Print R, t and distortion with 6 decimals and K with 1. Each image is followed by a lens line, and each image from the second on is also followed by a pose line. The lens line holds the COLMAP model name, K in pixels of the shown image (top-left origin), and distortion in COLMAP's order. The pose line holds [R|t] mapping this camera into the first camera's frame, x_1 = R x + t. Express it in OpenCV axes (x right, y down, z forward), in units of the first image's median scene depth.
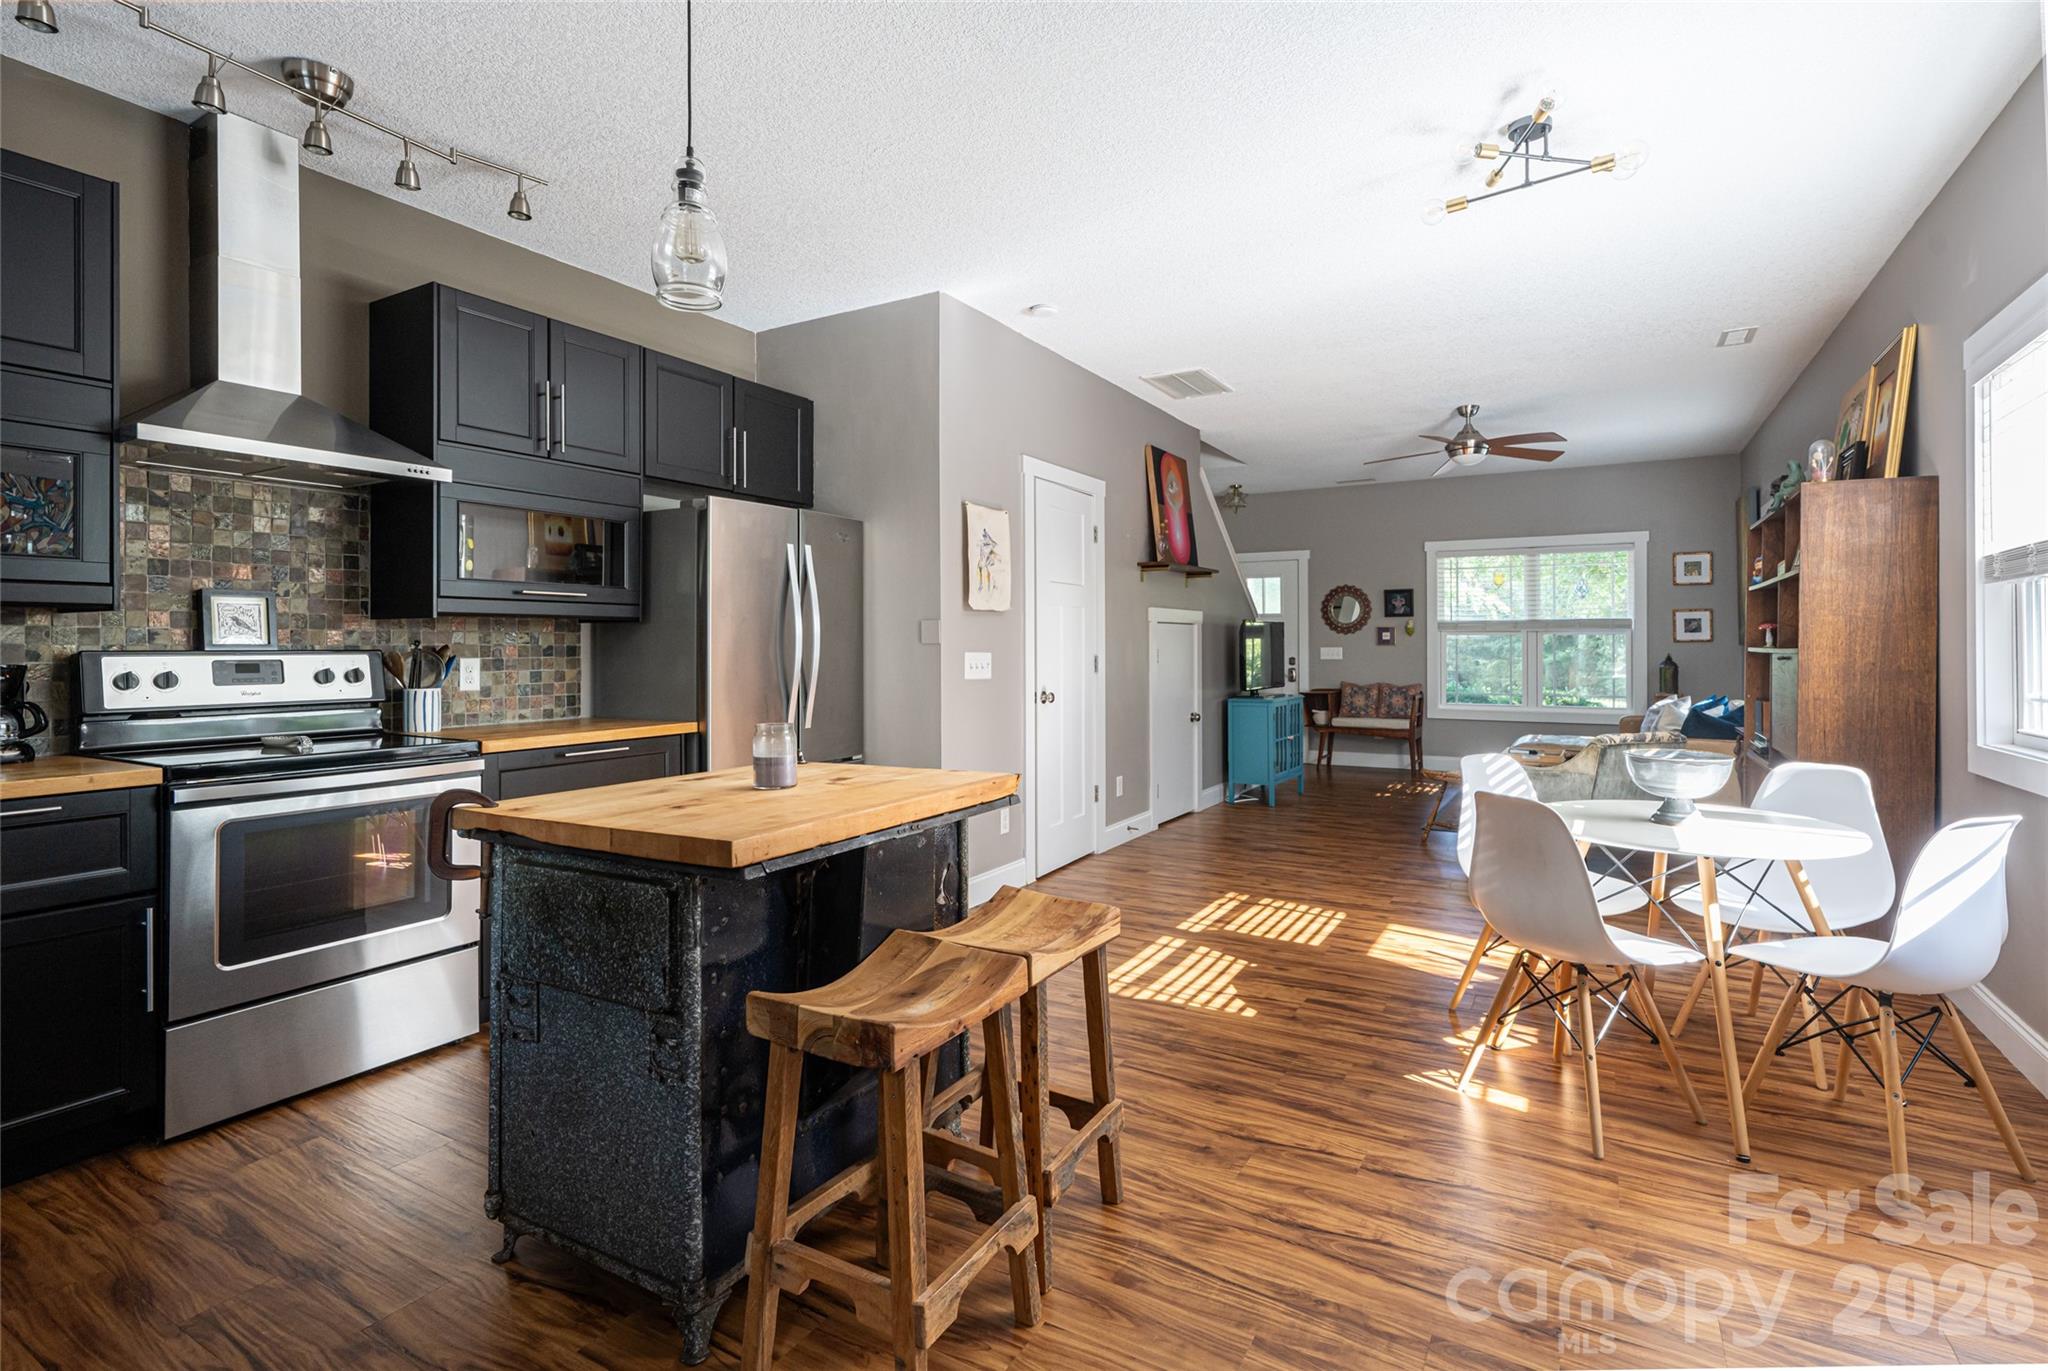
lens RADIAL K [[983.1, 0, 1049.7], [0, 983.1, 628.6], [0, 0, 1]] dist [0.018623, 0.000424]
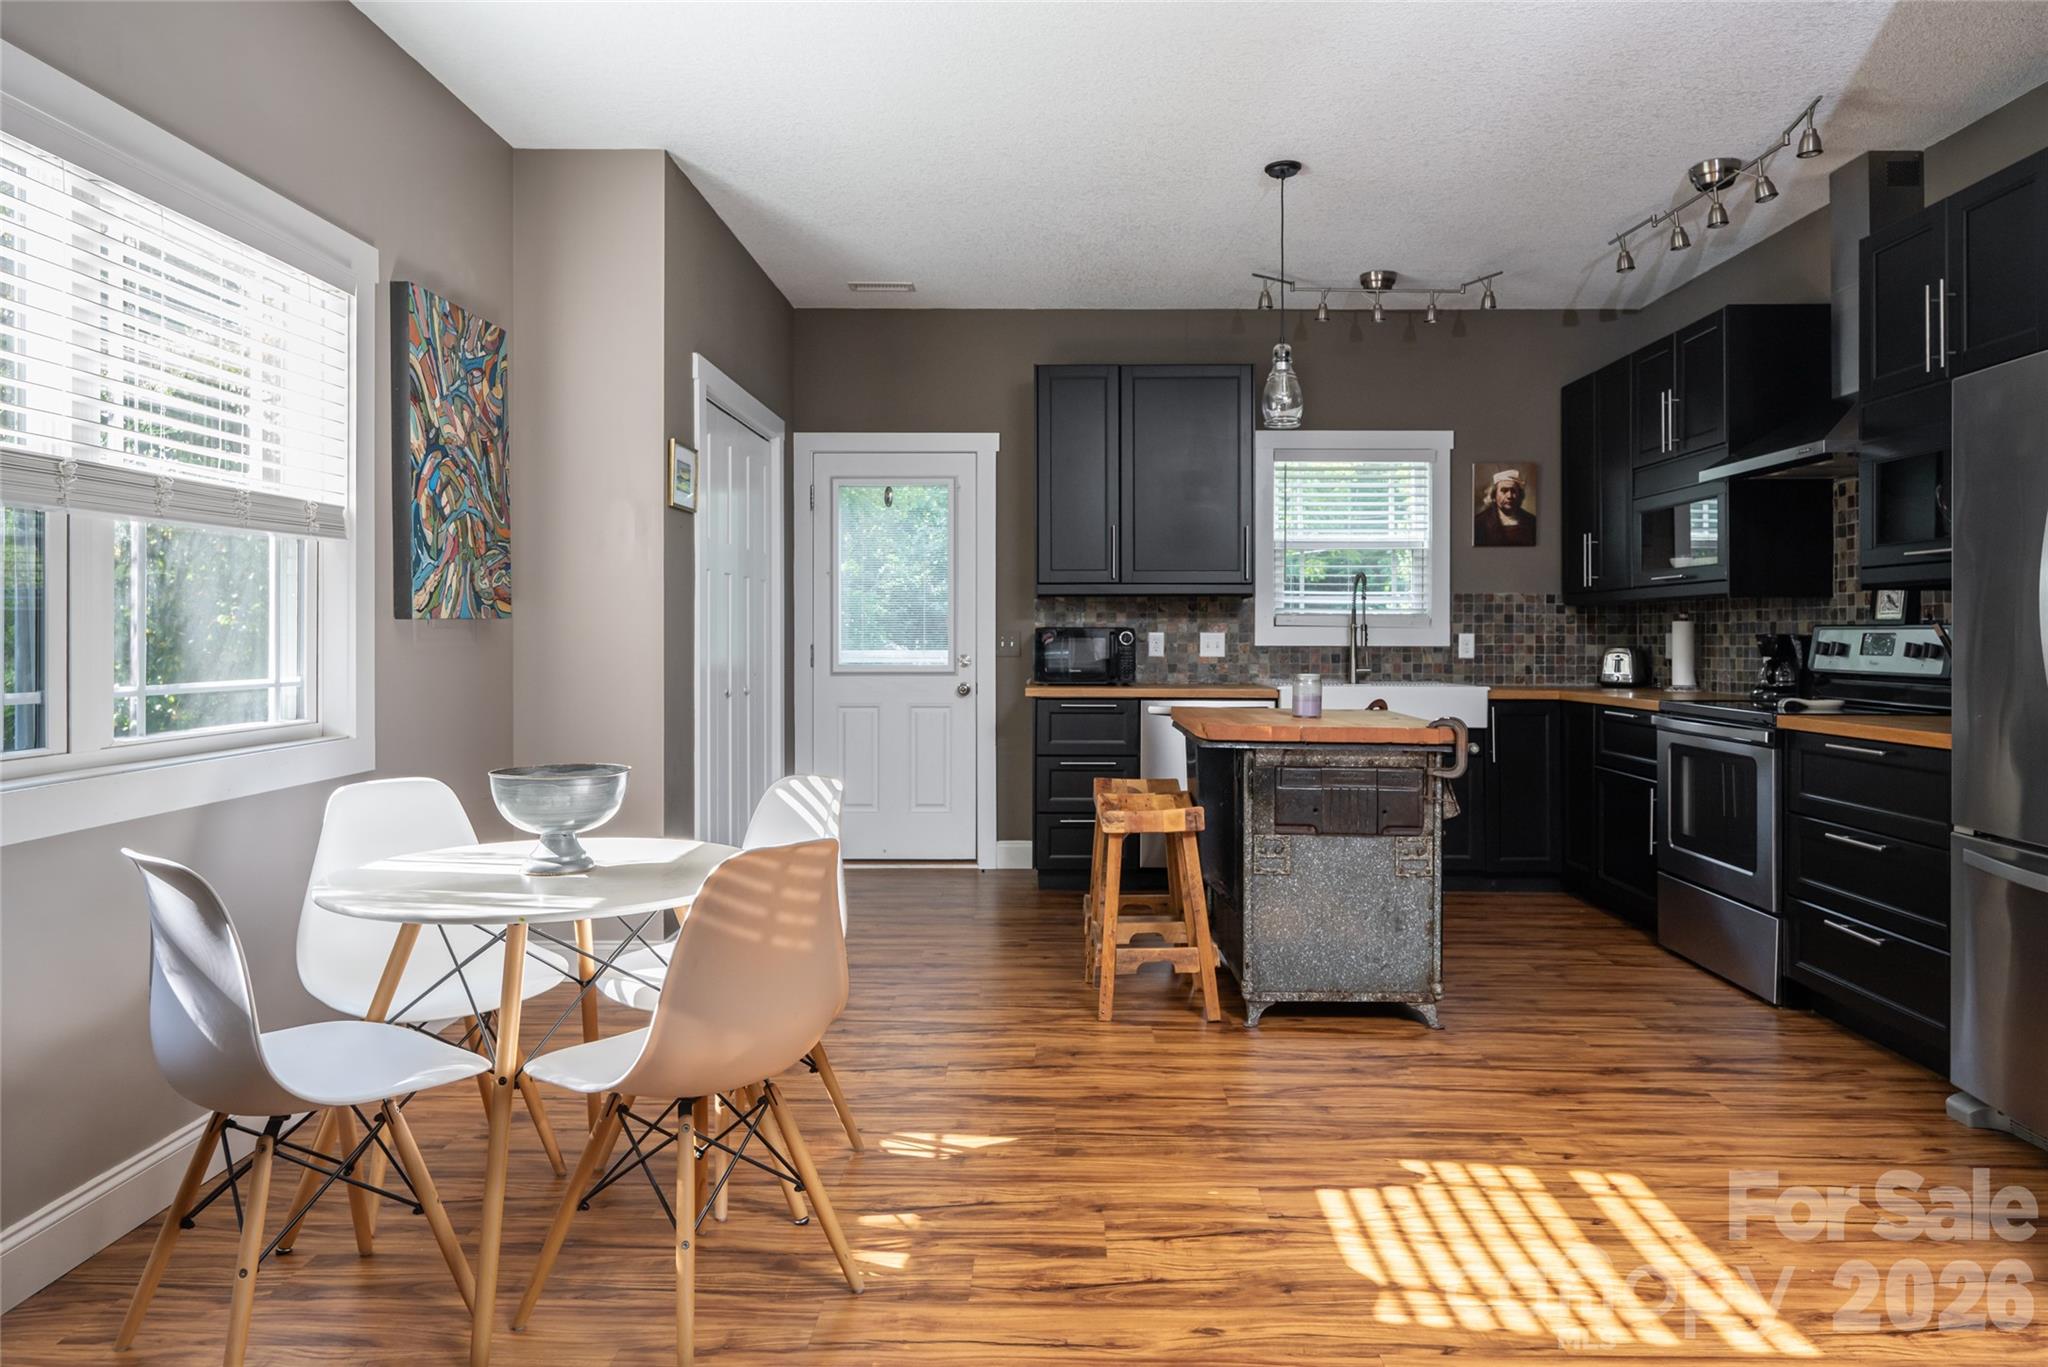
lens RADIAL K [[1255.2, 0, 1047.6], [0, 1255.2, 634.4], [0, 0, 1]] dist [-0.003100, -0.005827]
pose [[-0.877679, 0.000732, -0.479248, 0.539447], [0.008011, 0.999882, -0.013145, 0.032396], [0.479181, -0.015376, -0.877581, 1.386476]]
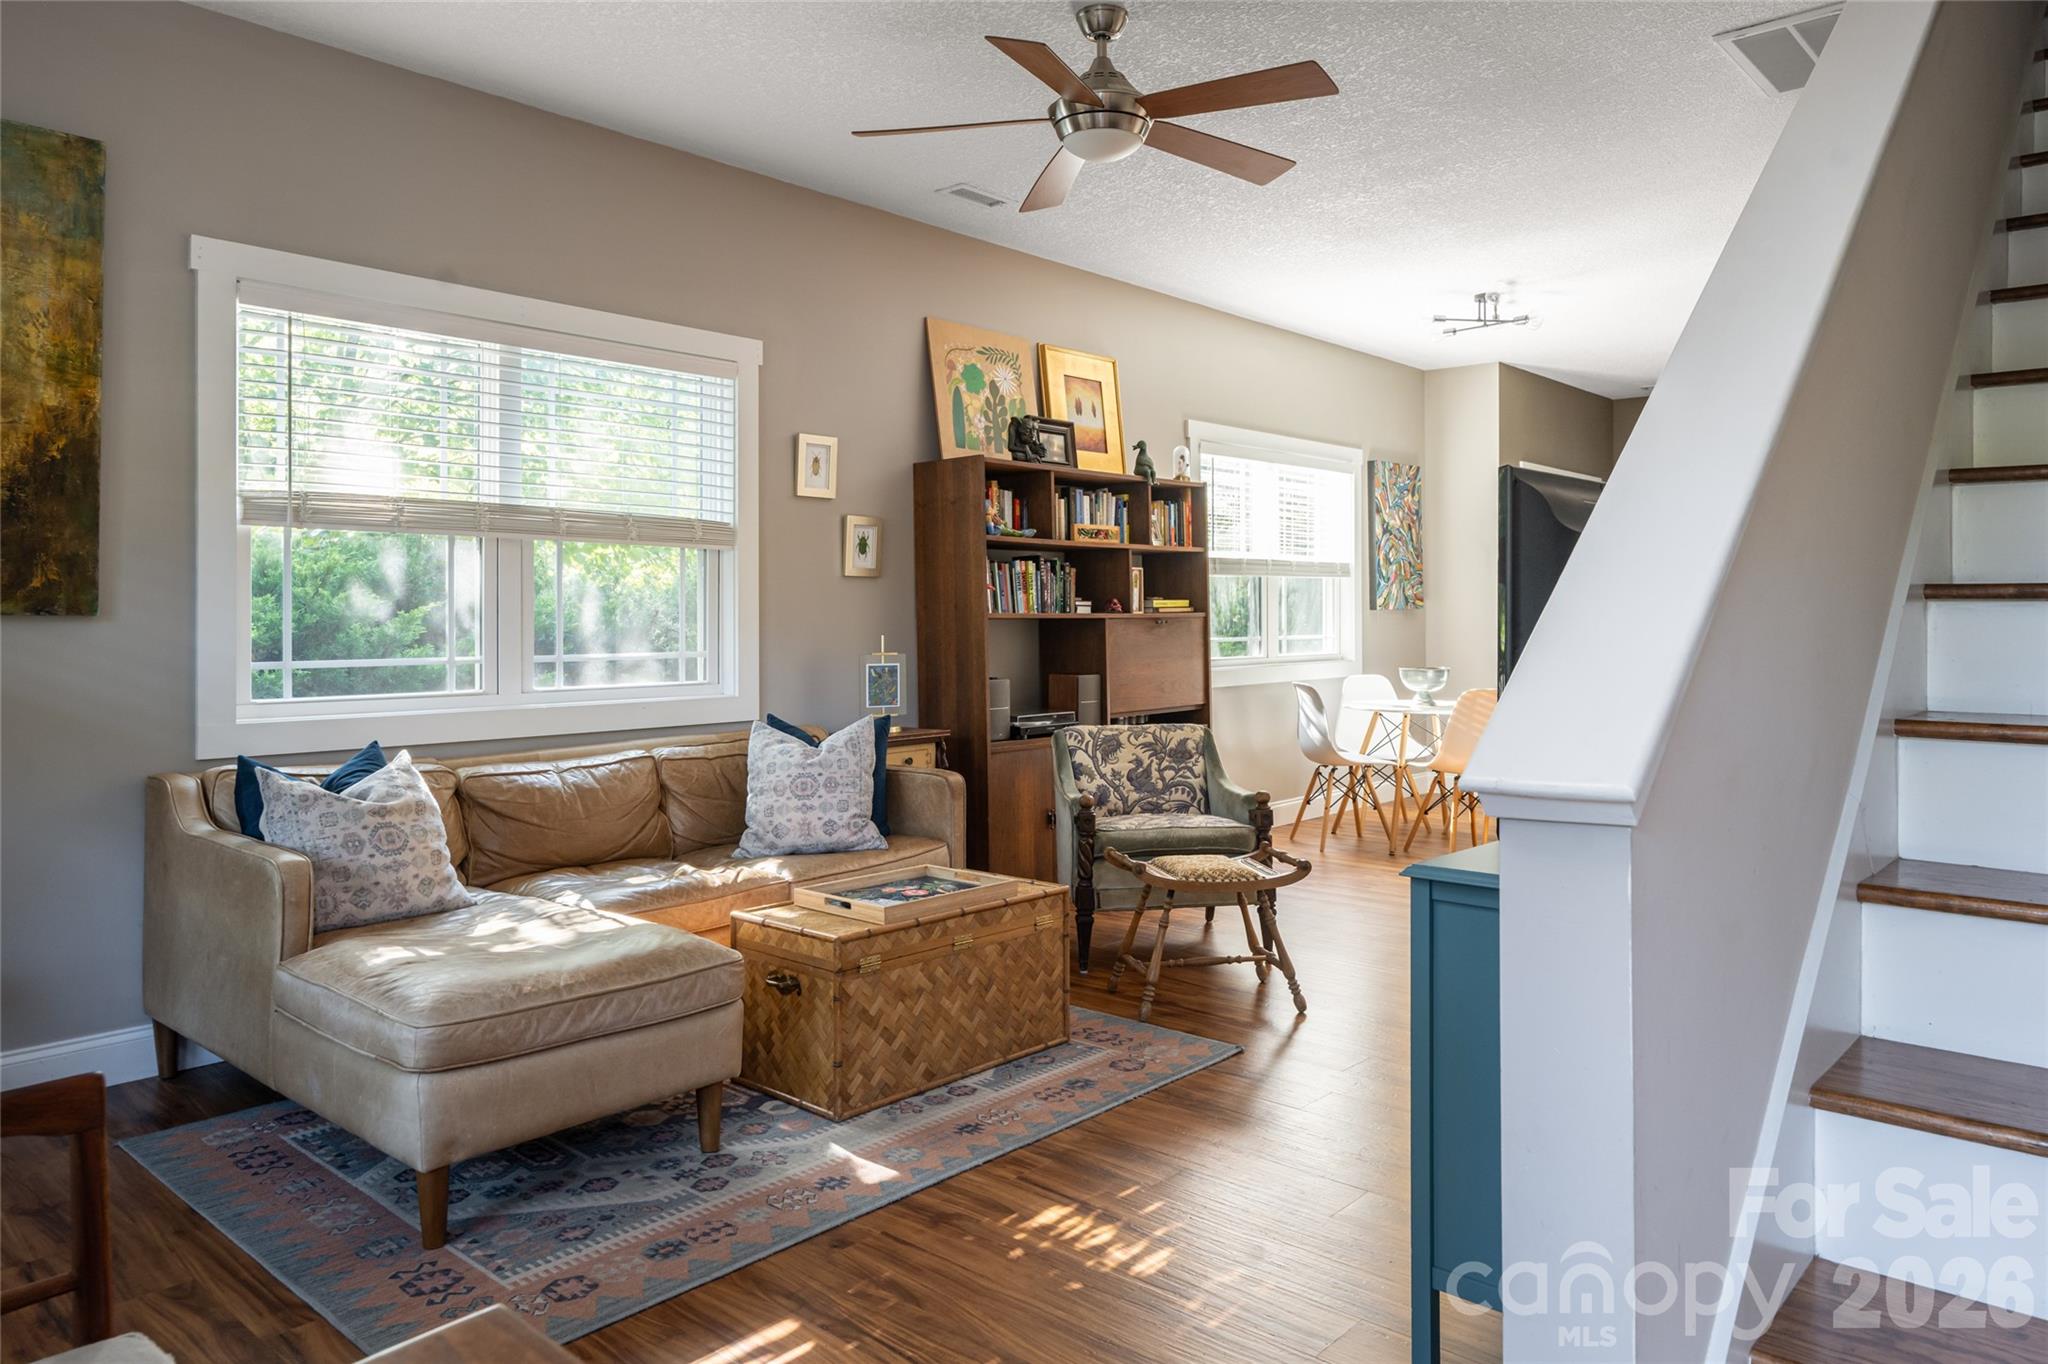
lens RADIAL K [[1365.4, 0, 1077.0], [0, 1365.4, 602.7], [0, 0, 1]] dist [0.004880, 0.007938]
pose [[-0.979834, 0.004530, 0.199762, 0.542415], [-0.000278, 0.999711, -0.024032, 0.046866], [-0.199813, -0.023603, -0.979550, 2.615766]]
